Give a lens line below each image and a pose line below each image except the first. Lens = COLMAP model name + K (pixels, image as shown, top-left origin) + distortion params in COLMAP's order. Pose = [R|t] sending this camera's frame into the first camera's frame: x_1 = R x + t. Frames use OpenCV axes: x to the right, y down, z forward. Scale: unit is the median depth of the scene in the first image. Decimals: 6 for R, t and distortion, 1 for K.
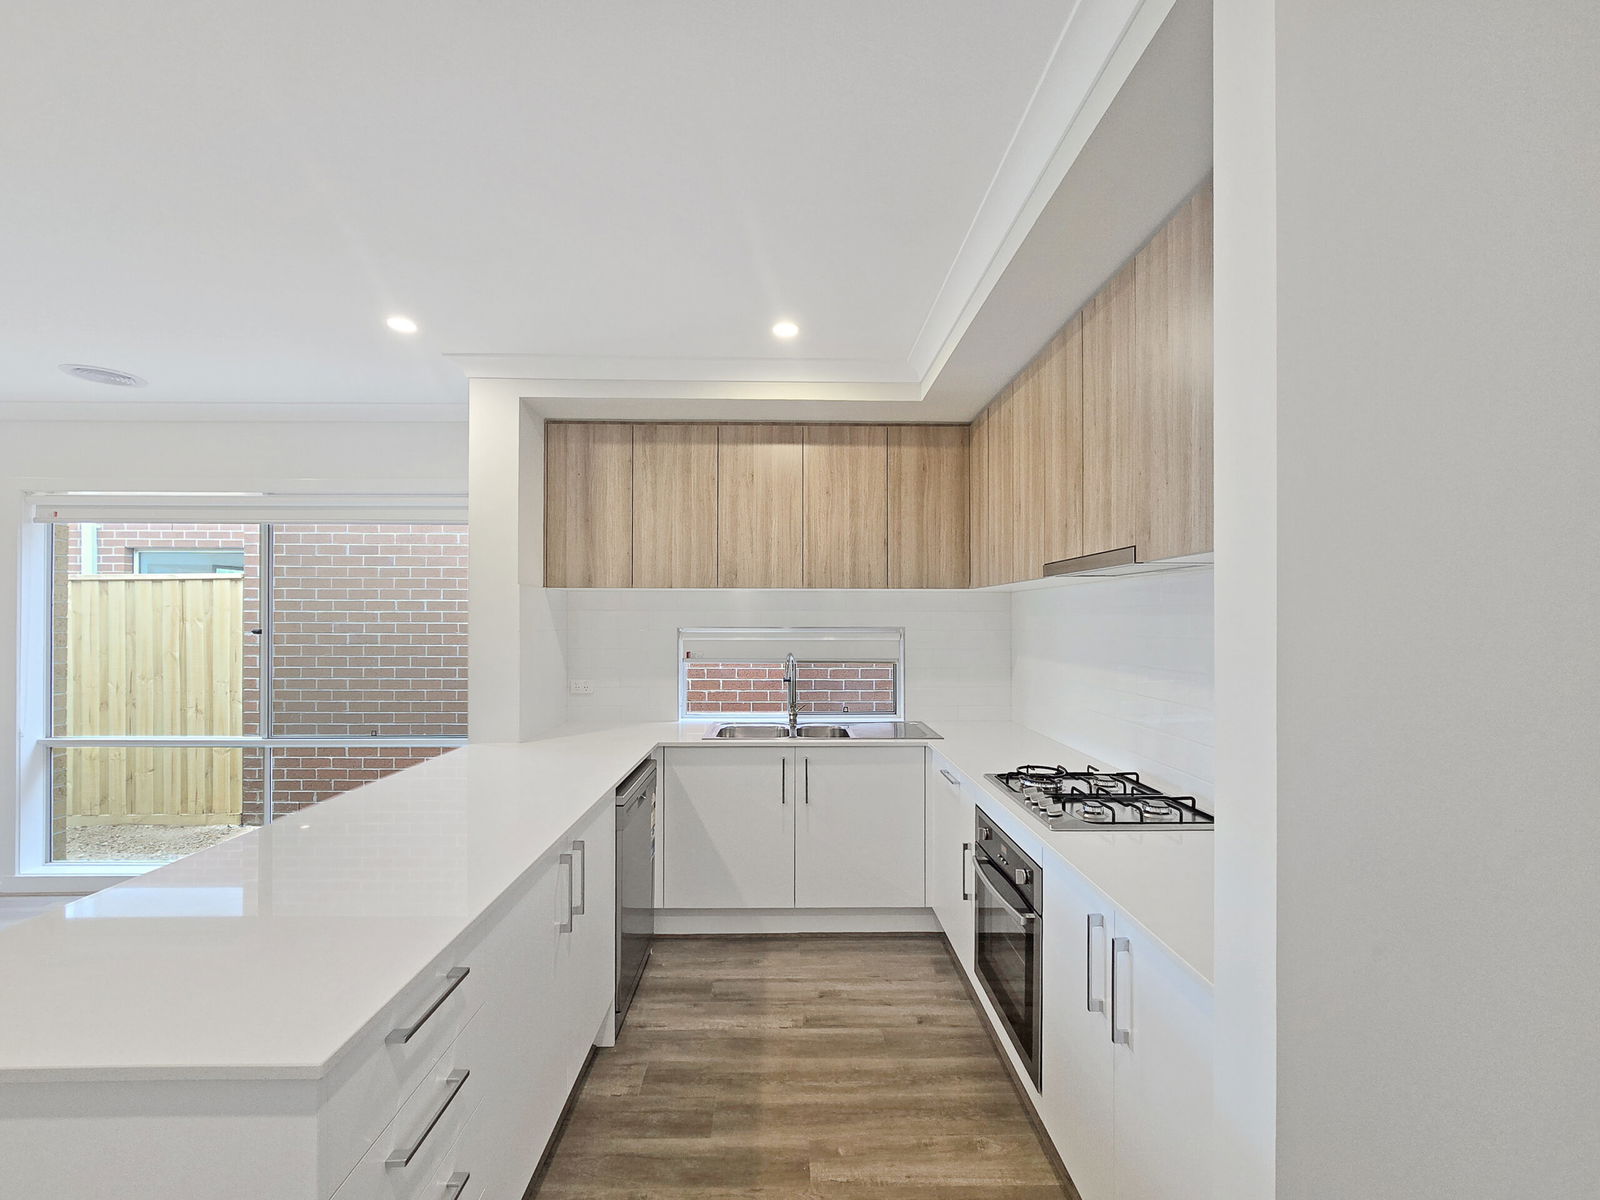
lens RADIAL K [[666.6, 0, 786.6], [0, 666.6, 613.9], [0, 0, 1]] dist [-0.008411, 0.002293]
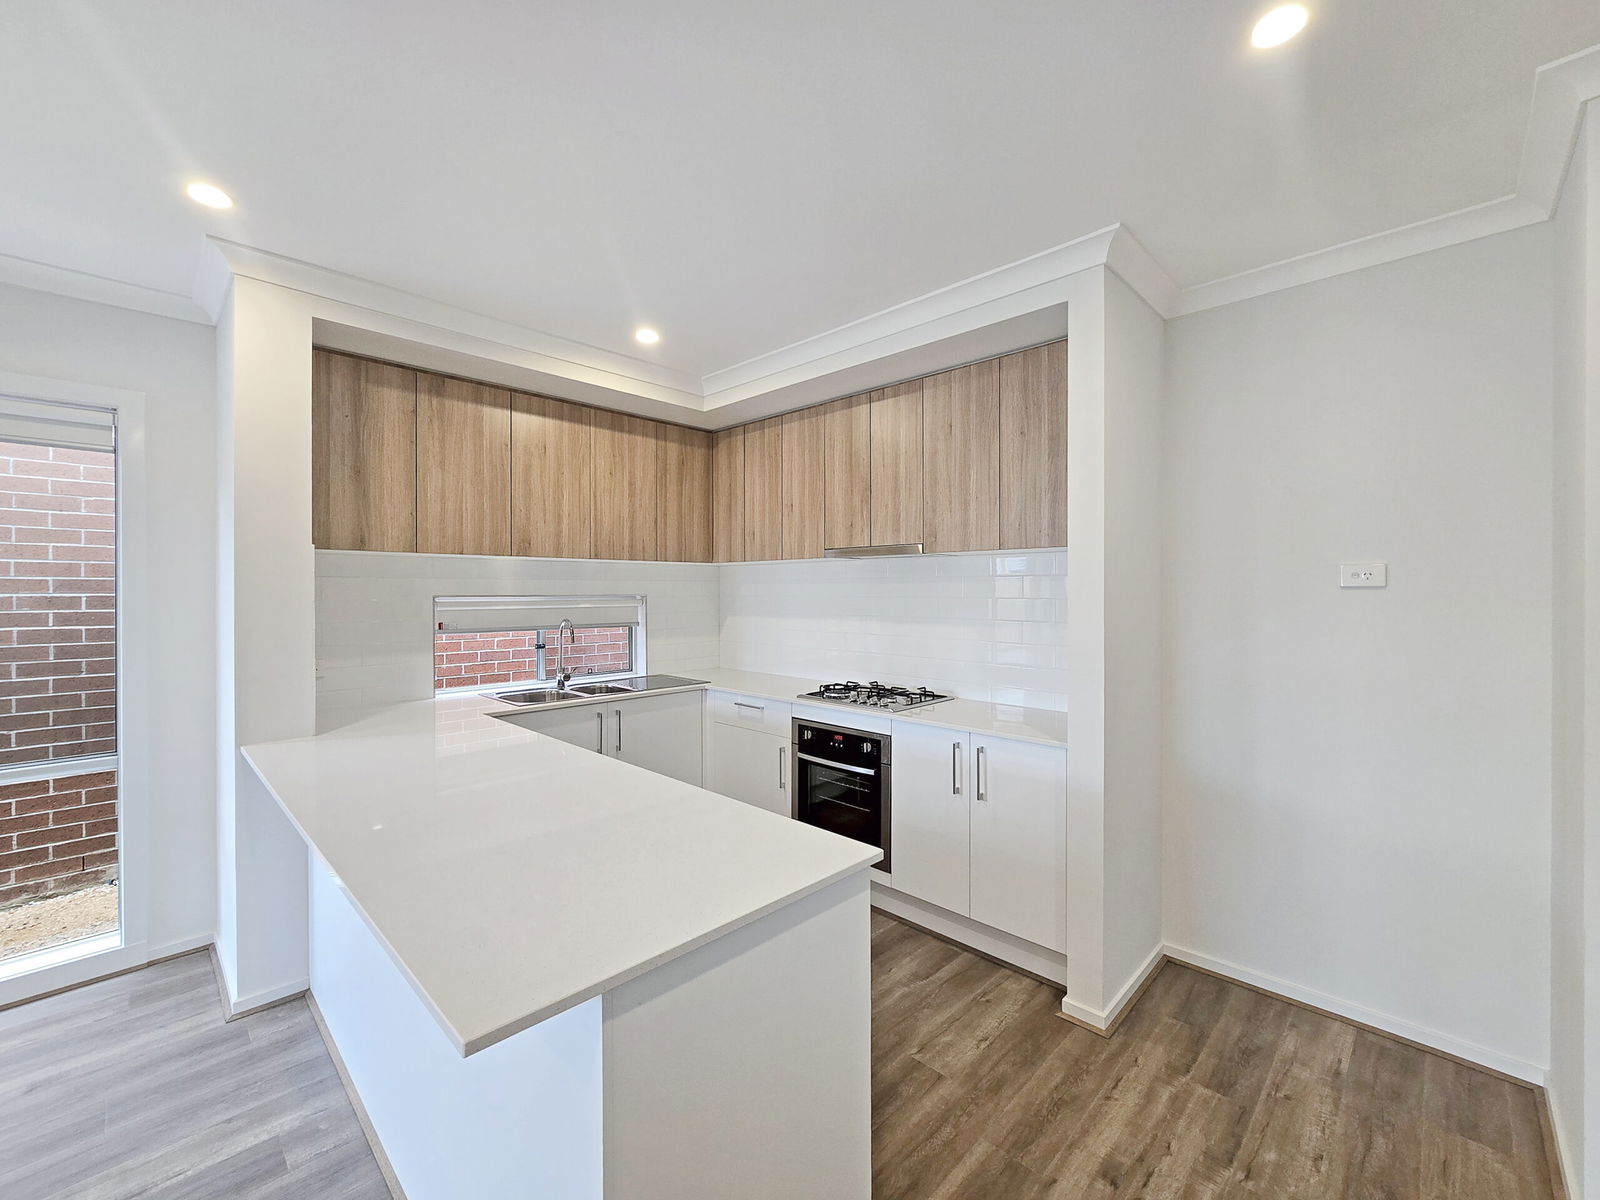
lens RADIAL K [[666.6, 0, 798.3], [0, 666.6, 592.9], [0, 0, 1]] dist [-0.008411, 0.002293]
pose [[0.712782, -0.004517, 0.701371, -0.518738], [-0.003440, 0.999945, 0.009936, 0.005500], [-0.701377, -0.009495, 0.712727, -0.009764]]
